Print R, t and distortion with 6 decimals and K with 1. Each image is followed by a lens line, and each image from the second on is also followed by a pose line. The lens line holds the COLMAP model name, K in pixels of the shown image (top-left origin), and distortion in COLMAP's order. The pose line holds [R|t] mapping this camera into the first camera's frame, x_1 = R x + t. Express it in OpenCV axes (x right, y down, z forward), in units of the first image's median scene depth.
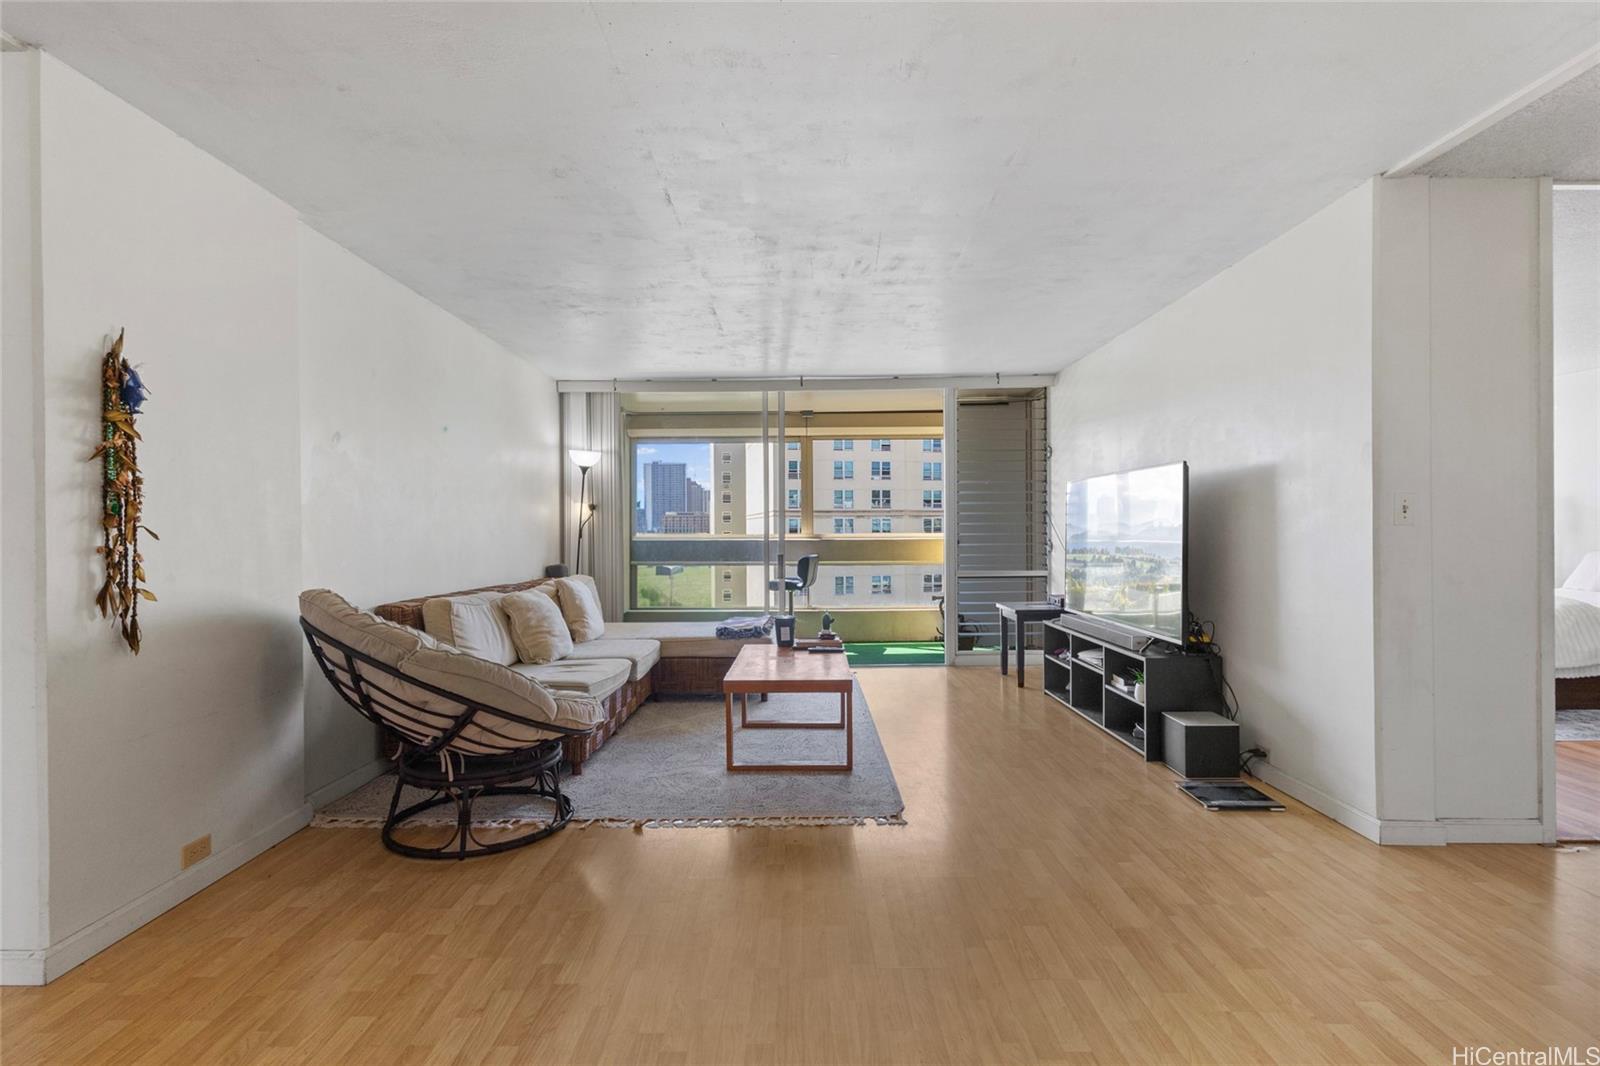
lens RADIAL K [[754.6, 0, 796.2], [0, 754.6, 535.8], [0, 0, 1]] dist [0.001530, 0.002198]
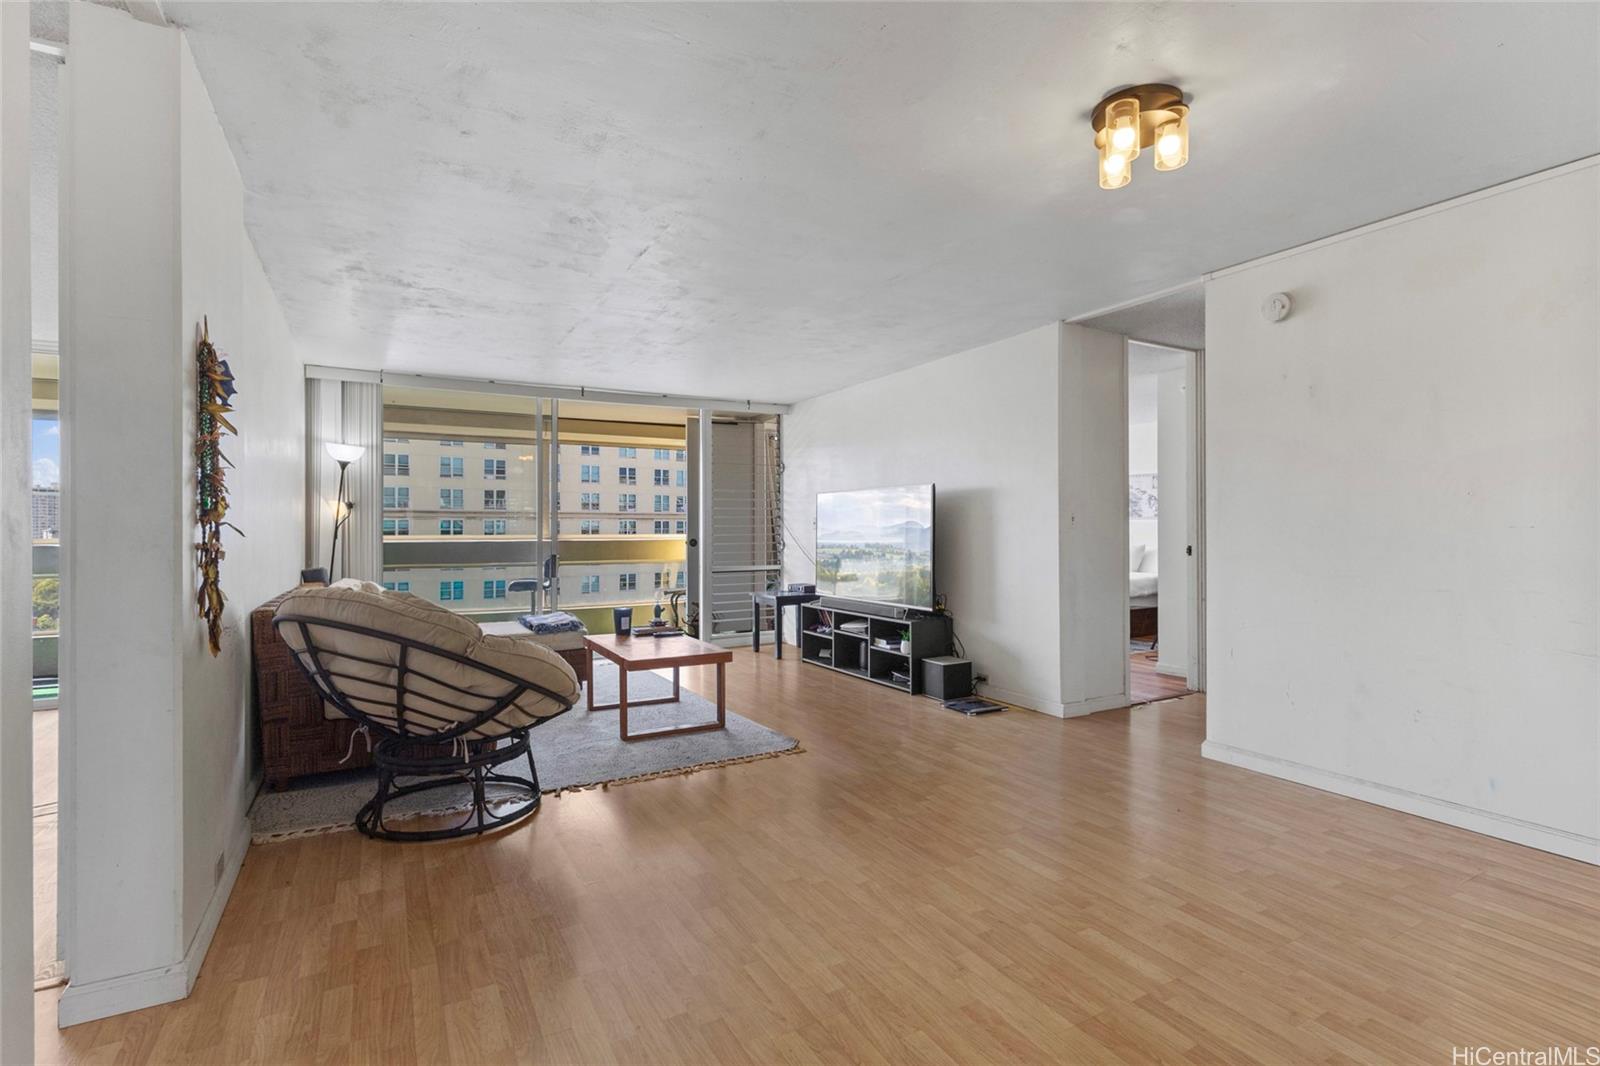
lens RADIAL K [[754.6, 0, 795.1], [0, 754.6, 530.1], [0, 0, 1]] dist [0.001530, 0.002198]
pose [[0.868293, 0.003566, 0.496038, -0.371198], [0.001977, 0.999941, -0.010649, 0.004437], [-0.496047, 0.010227, 0.868235, -0.104287]]
